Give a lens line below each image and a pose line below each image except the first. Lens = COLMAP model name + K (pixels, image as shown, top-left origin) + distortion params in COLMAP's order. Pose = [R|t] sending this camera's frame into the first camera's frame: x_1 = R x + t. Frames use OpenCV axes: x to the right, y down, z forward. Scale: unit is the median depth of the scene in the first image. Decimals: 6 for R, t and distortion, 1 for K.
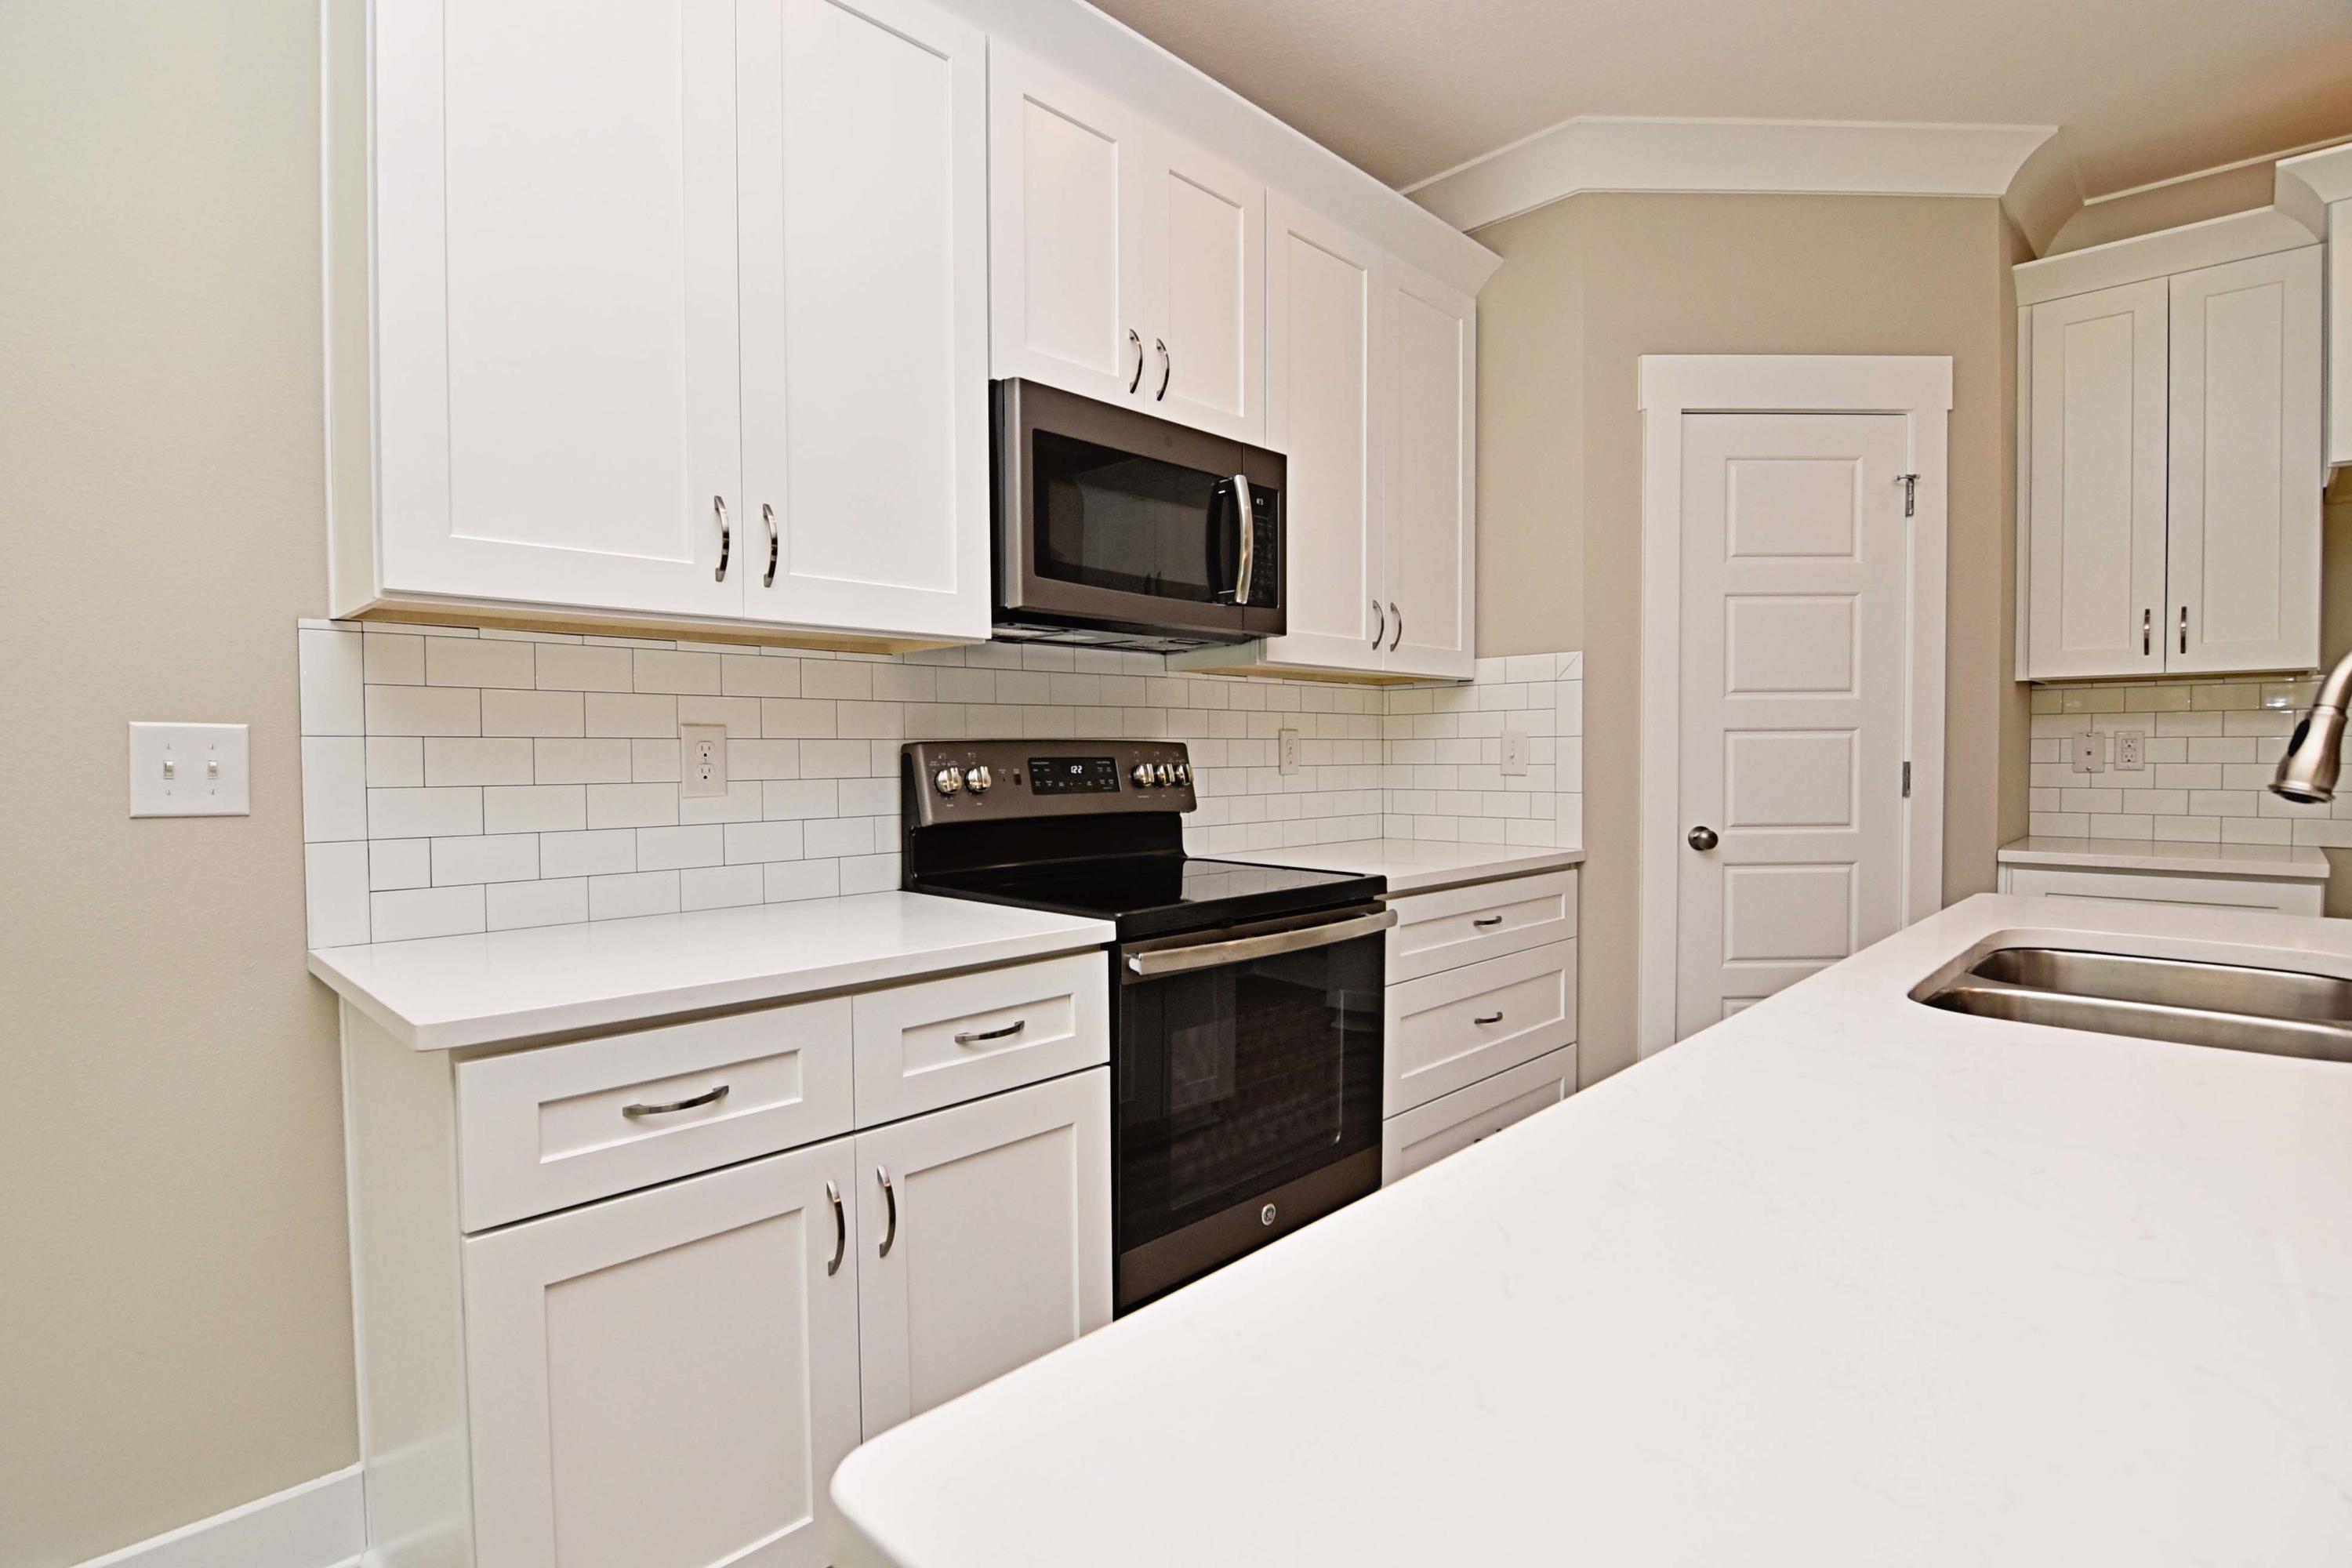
lens RADIAL K [[1140.6, 0, 1168.2], [0, 1140.6, 790.9], [0, 0, 1]] dist [-0.010032, -0.009126]
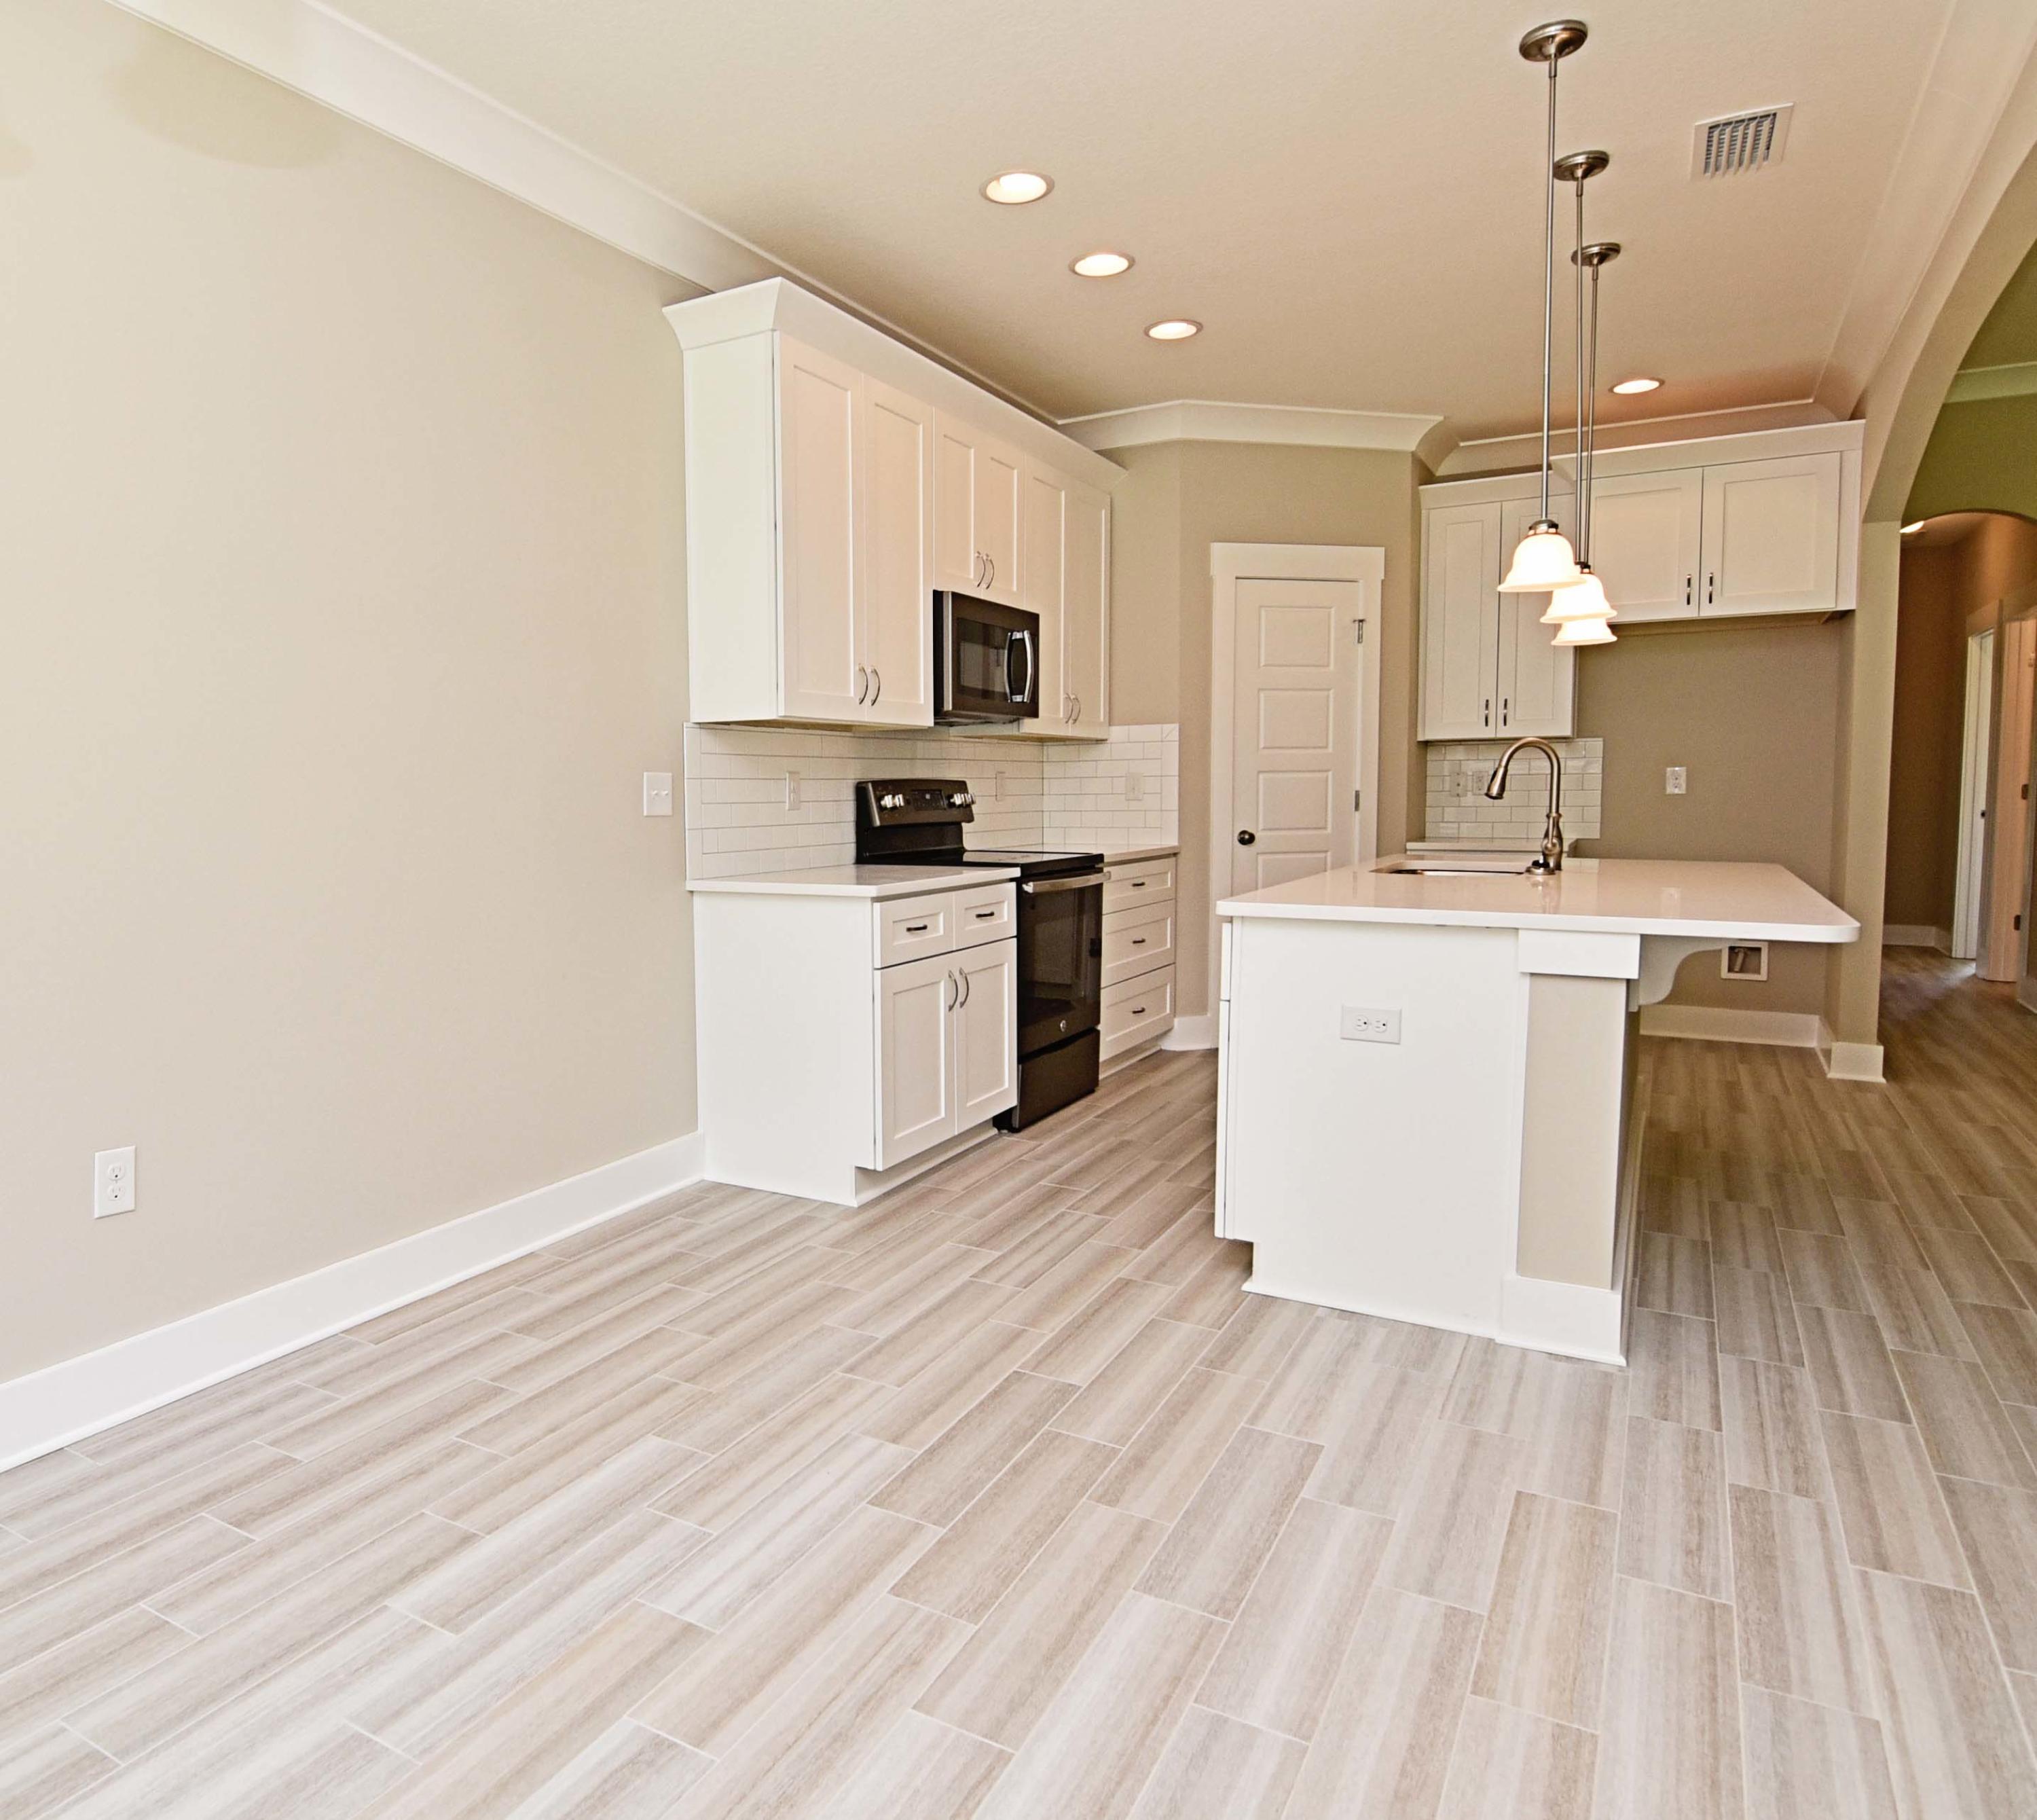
lens RADIAL K [[1350.2, 0, 808.1], [0, 1350.2, 894.0], [0, 0, 1]] dist [-0.001100, -0.015097]
pose [[0.978946, -0.020793, 0.203058, -0.582754], [0.012554, 0.999048, 0.041775, 0.035816], [-0.203734, -0.038346, 0.978275, -0.836220]]
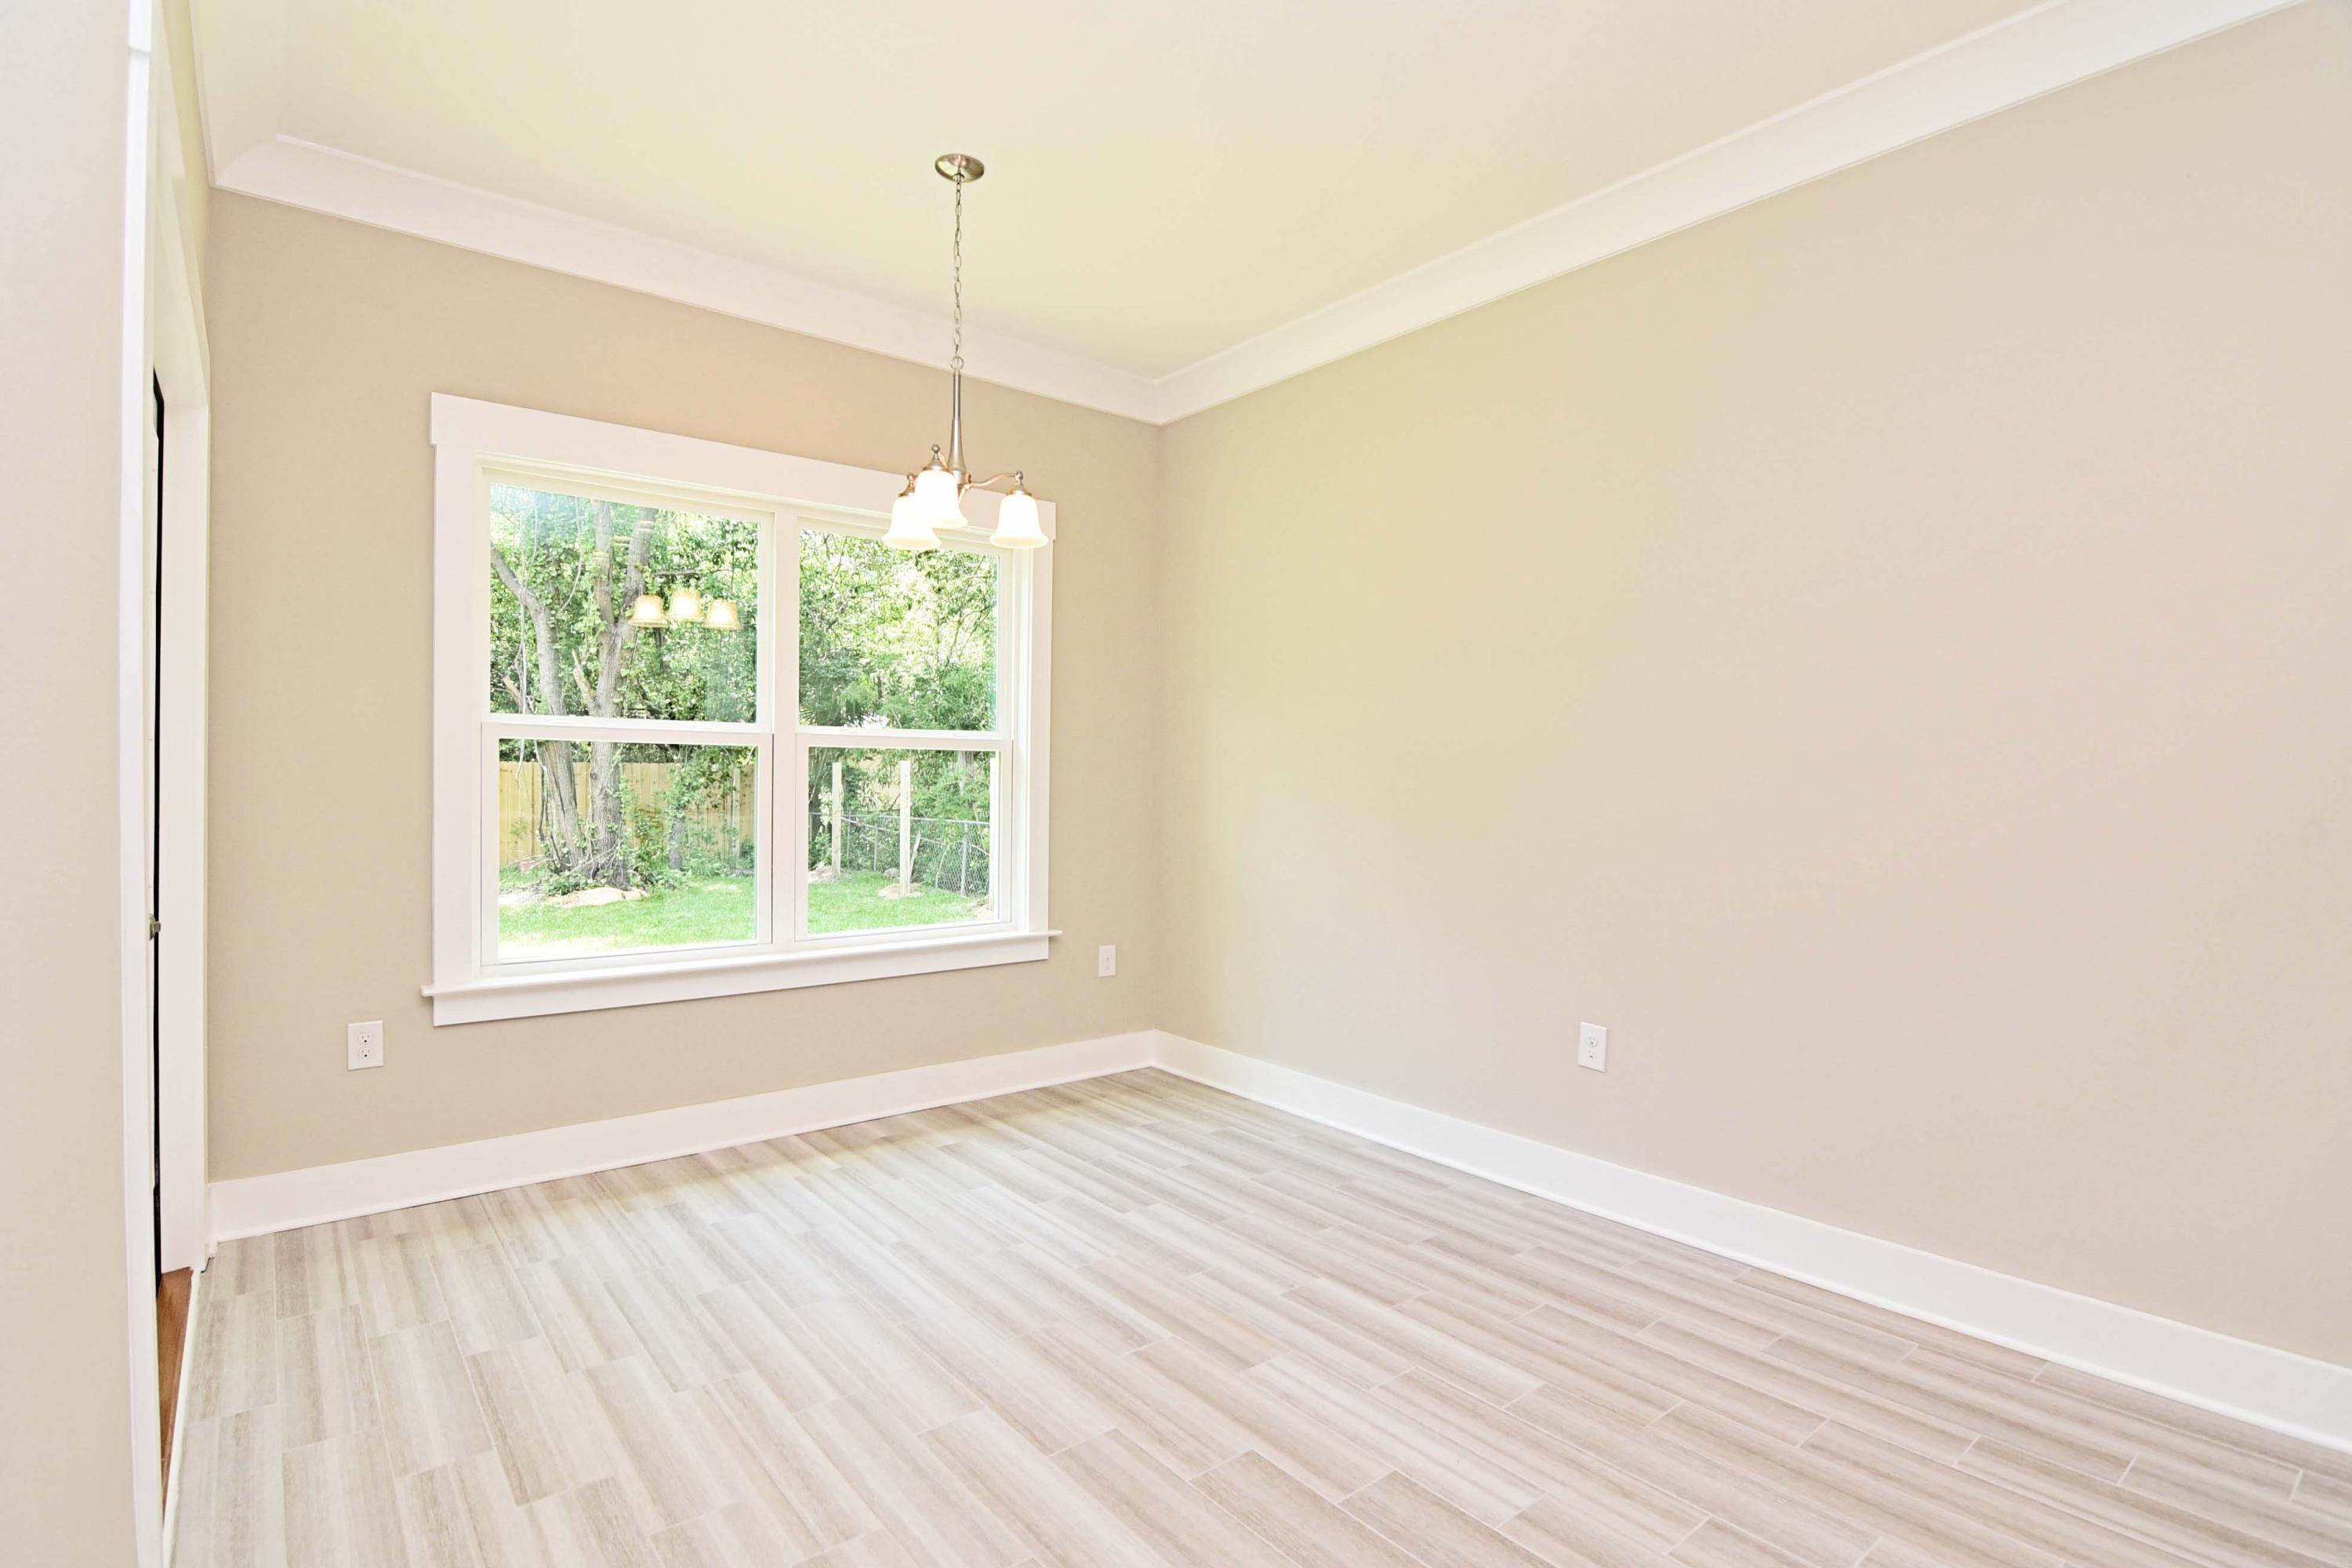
lens RADIAL K [[1140.6, 0, 1170.7], [0, 1140.6, 793.1], [0, 0, 1]] dist [-0.010032, -0.009126]
pose [[-0.117915, 0.017158, -0.992875, 0.282703], [-0.045350, 0.998714, 0.022645, 0.005488], [0.991988, 0.047697, -0.116986, -0.169485]]
